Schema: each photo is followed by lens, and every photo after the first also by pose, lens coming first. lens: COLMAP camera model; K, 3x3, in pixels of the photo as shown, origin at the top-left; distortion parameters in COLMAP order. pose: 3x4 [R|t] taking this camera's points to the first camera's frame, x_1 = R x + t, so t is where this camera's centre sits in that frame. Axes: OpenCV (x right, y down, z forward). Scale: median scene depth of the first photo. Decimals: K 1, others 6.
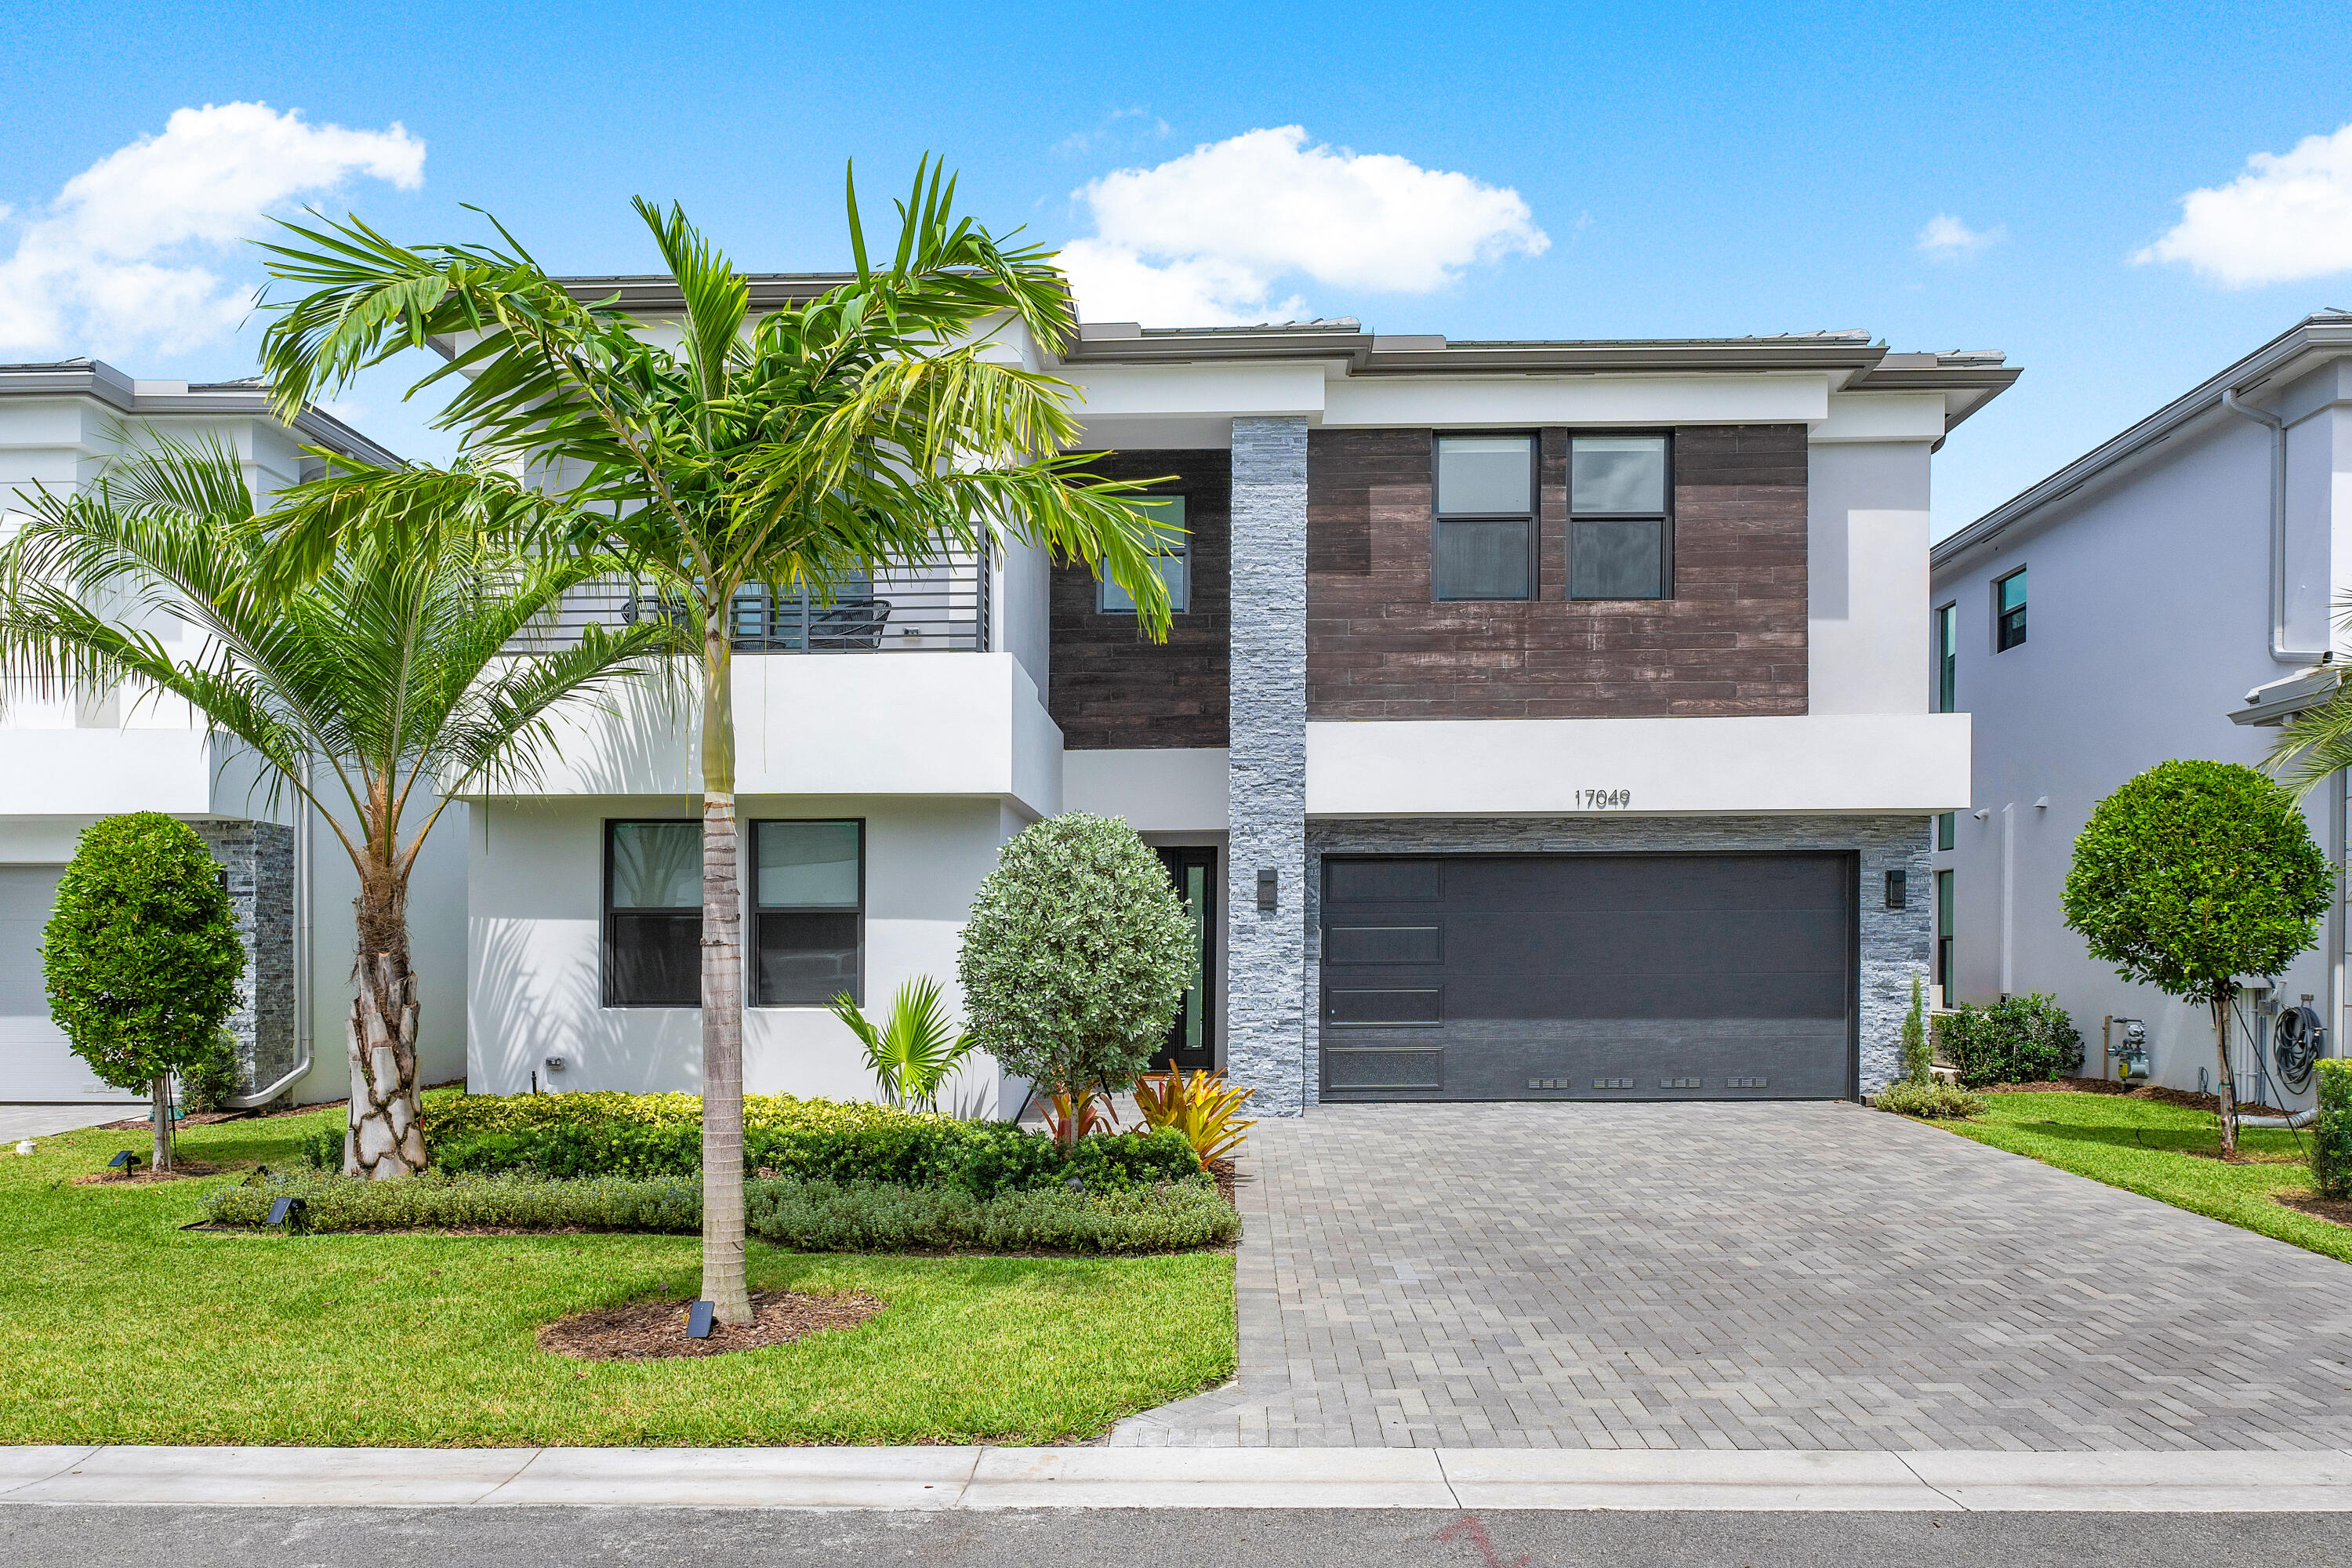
lens RADIAL K [[1496.5, 0, 1176.0], [0, 1496.5, 784.0], [0, 0, 1]] dist [-0.000126, 0.000094]
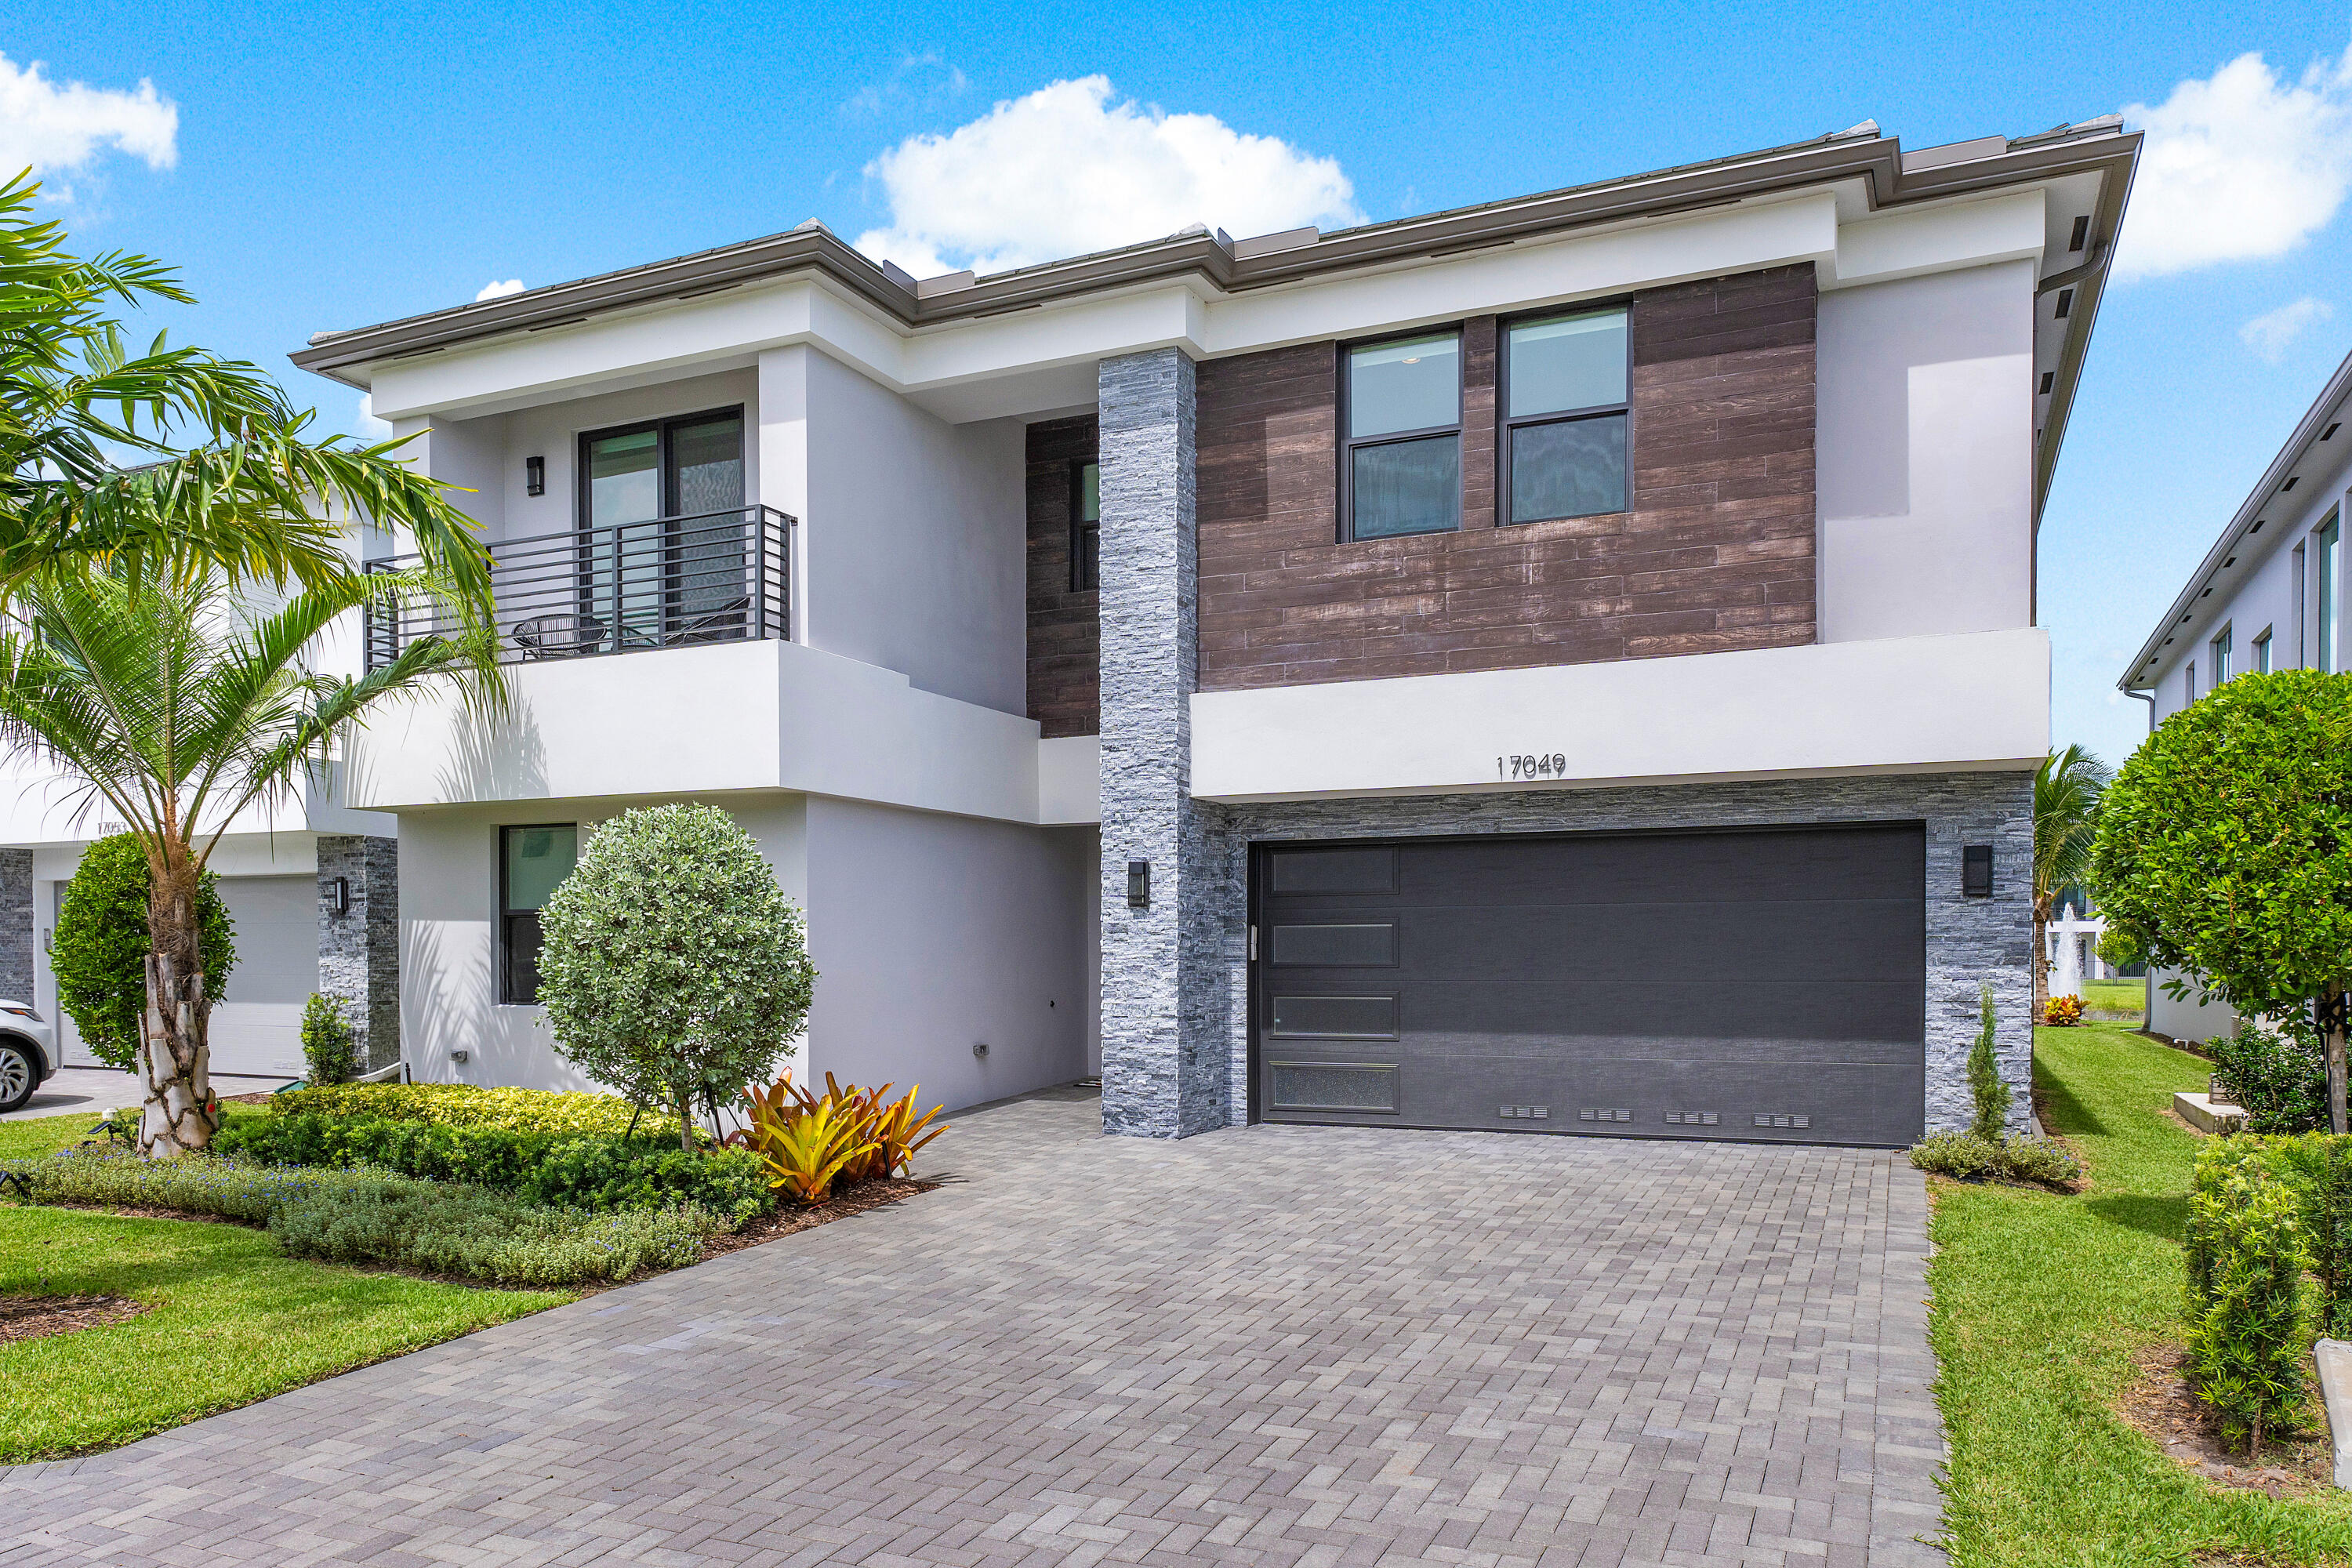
lens RADIAL K [[1478.2, 0, 1175.8], [0, 1478.2, 815.5], [0, 0, 1]] dist [-0.000823, -0.000359]
pose [[0.932305, -0.030585, -0.360377, 0.385369], [0.038912, 0.999117, 0.015870, 0.016064], [0.359573, -0.028819, 0.932672, 0.177832]]
